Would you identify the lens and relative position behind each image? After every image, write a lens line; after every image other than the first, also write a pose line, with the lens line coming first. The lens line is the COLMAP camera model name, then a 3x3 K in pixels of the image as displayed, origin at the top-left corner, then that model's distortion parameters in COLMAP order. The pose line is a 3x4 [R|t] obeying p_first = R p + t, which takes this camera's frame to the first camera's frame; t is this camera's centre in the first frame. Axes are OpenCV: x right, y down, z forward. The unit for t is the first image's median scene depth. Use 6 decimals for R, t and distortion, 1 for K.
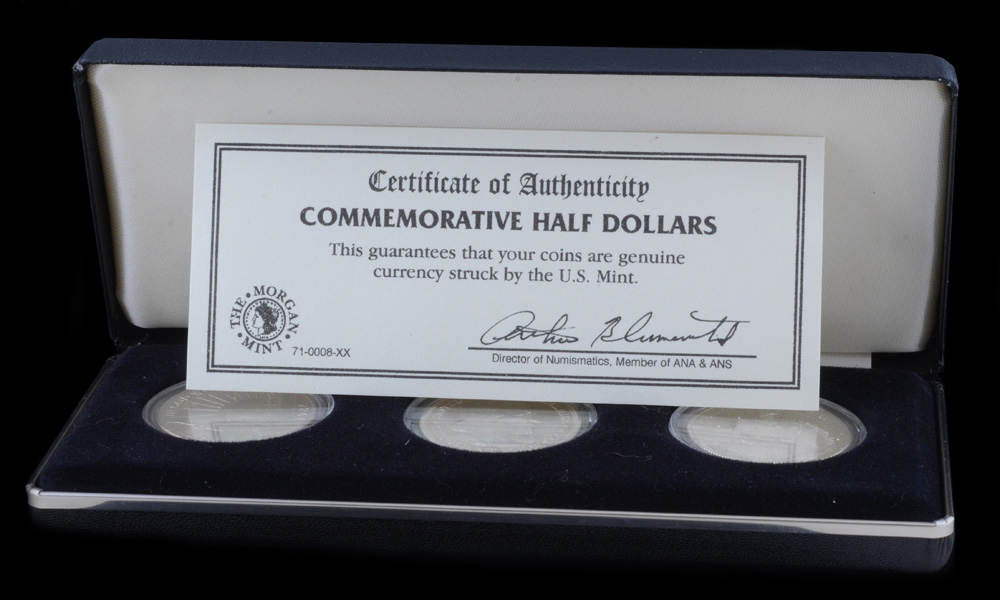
lens RADIAL K [[2588.0, 0, 499.1], [0, 2588.0, 300.0], [0, 0, 1]] dist [-0.005665, 0.000000]
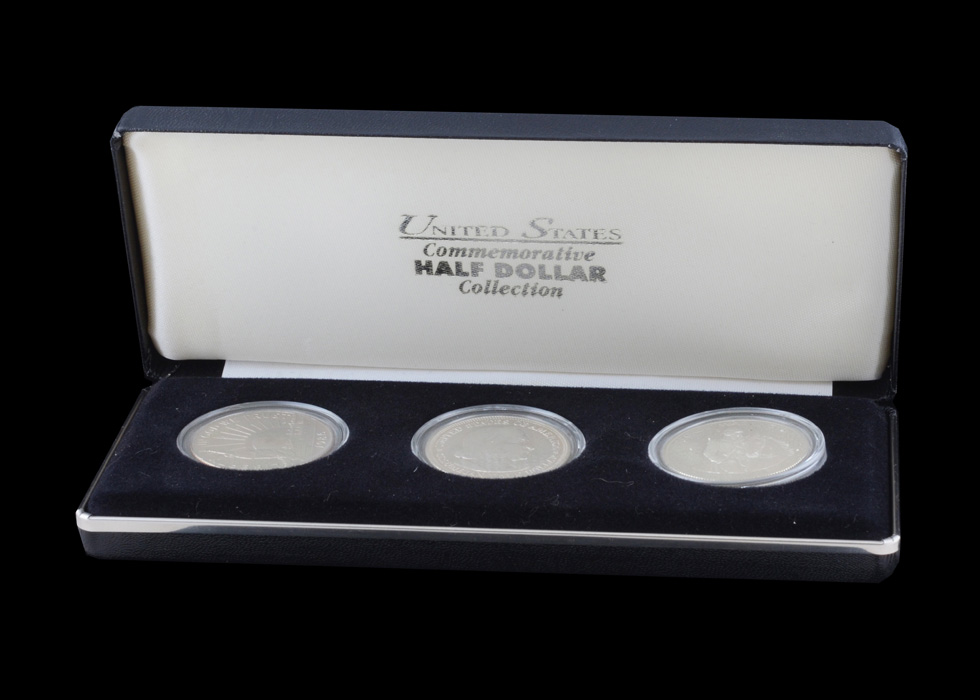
lens RADIAL K [[3216.1, 0, 490.5], [0, 3216.1, 350.0], [0, 0, 1]] dist [-0.019623, 0.000000]
pose [[0.999972, -0.006950, 0.002800, -0.006555], [0.006704, 0.996796, 0.079710, -0.107713], [-0.003345, -0.079689, 0.996814, -0.385322]]
